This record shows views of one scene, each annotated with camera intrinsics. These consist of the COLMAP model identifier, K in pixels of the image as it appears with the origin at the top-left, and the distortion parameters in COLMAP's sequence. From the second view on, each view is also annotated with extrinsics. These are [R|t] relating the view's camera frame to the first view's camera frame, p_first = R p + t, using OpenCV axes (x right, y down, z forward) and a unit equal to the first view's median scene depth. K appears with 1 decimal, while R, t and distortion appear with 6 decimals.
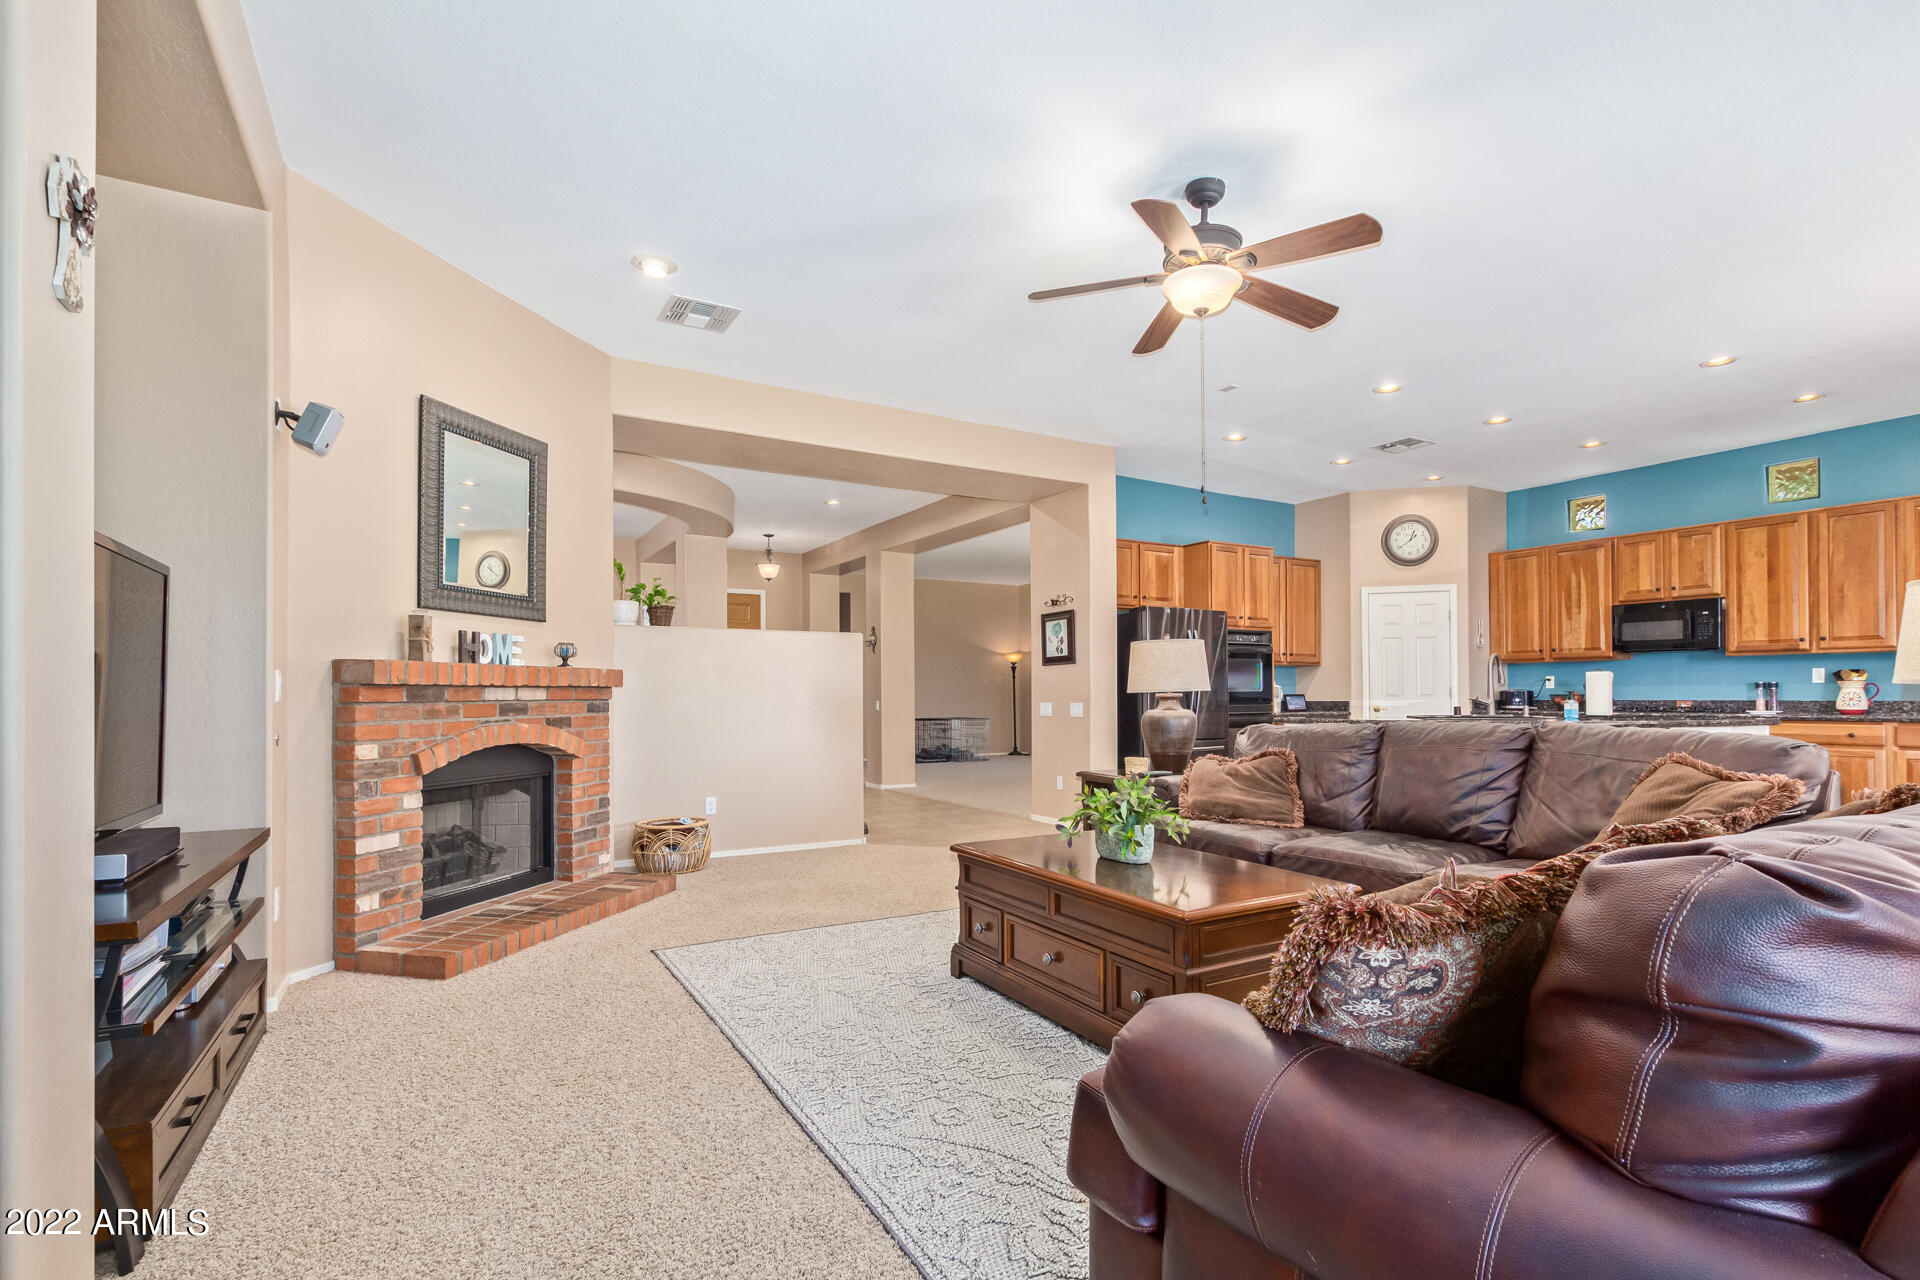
lens RADIAL K [[896.5, 0, 959.3], [0, 896.5, 686.6], [0, 0, 1]] dist [0.028510, -0.012421]
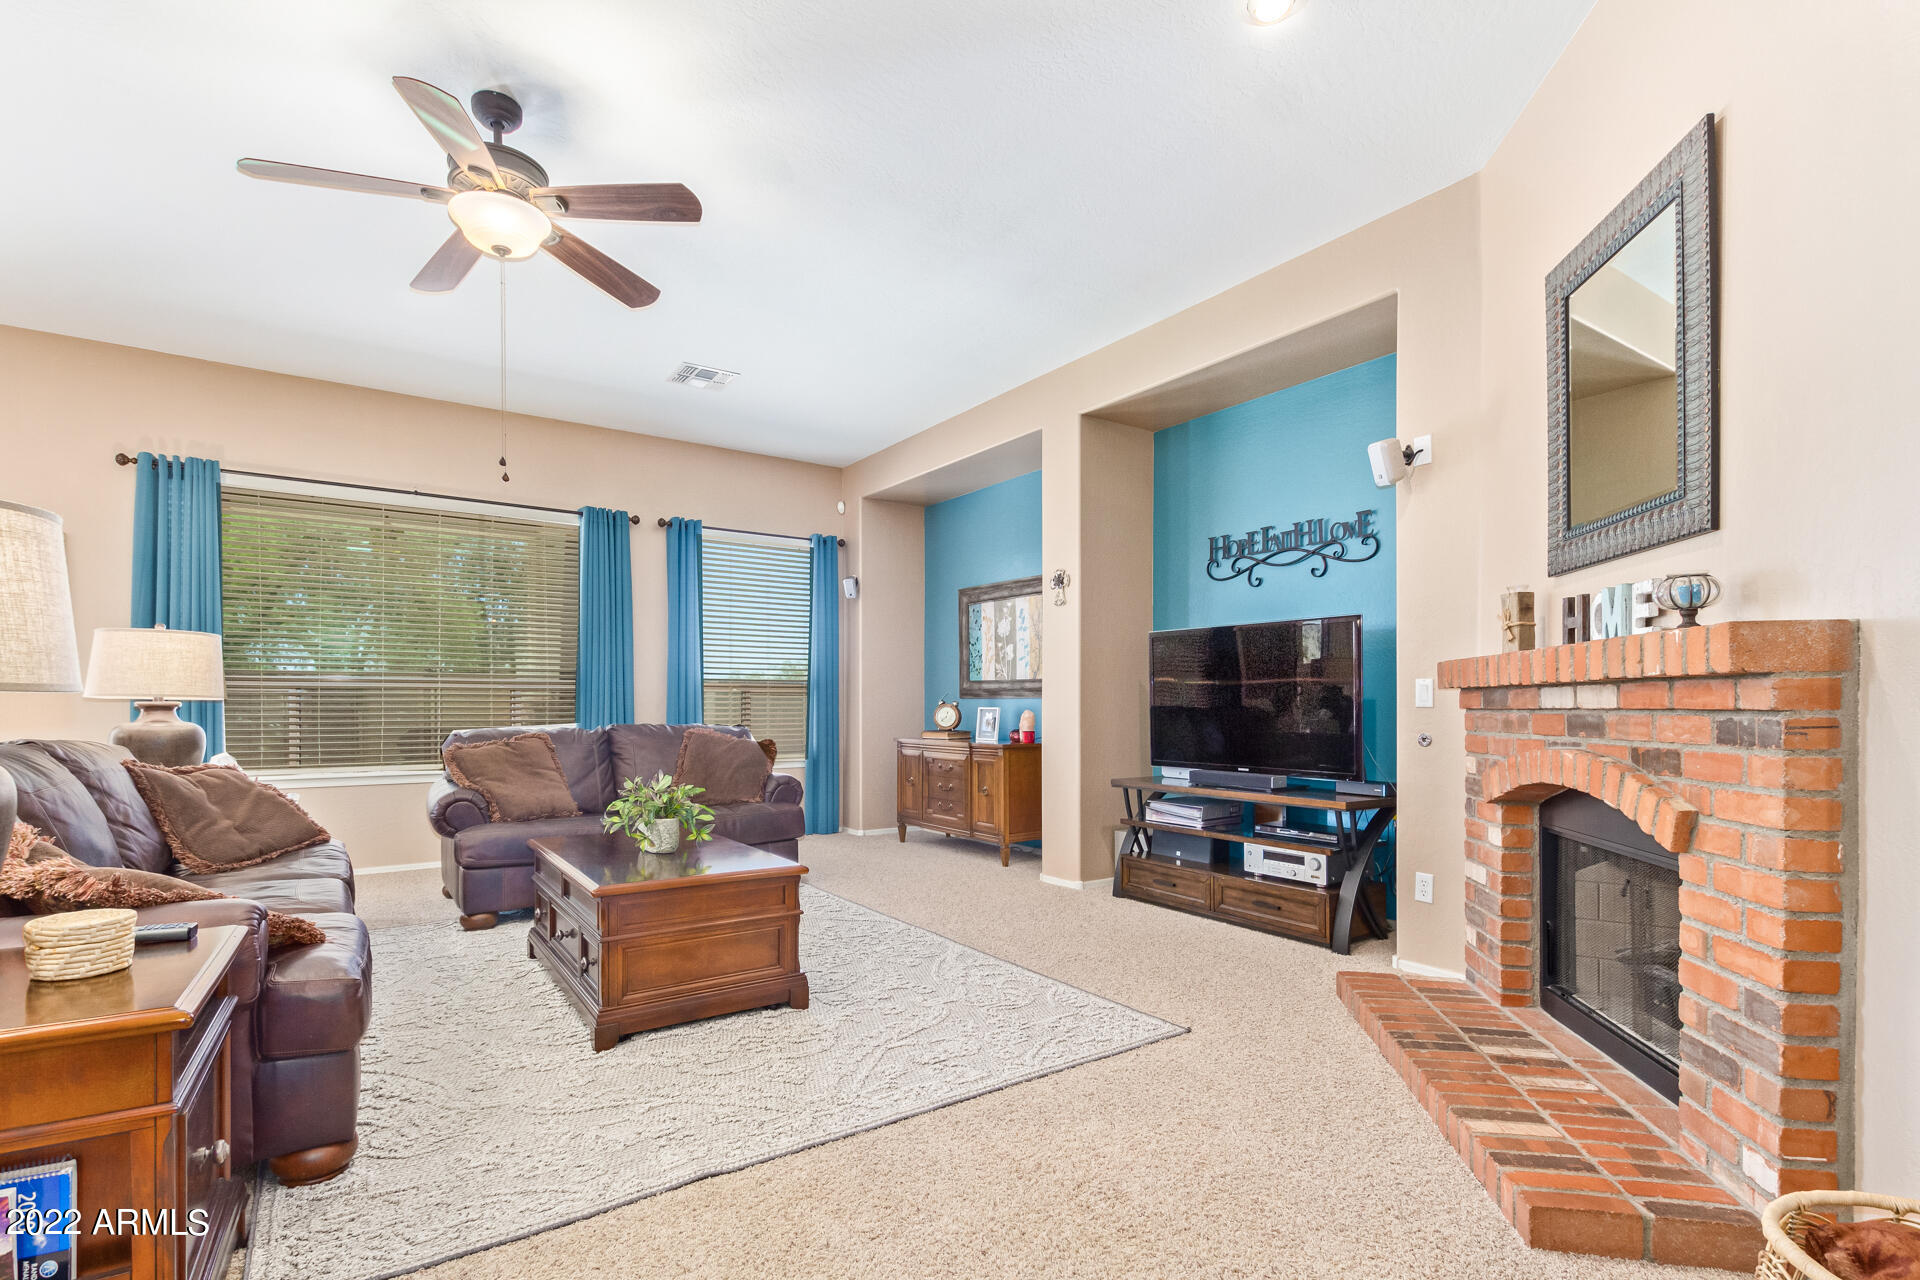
lens RADIAL K [[896.5, 0, 959.3], [0, 896.5, 686.6], [0, 0, 1]] dist [0.028510, -0.012421]
pose [[-0.996470, 0.004345, -0.083840, -0.047216], [0.006663, 0.999603, -0.027390, 0.010253], [0.083688, -0.027852, -0.996103, 1.063155]]
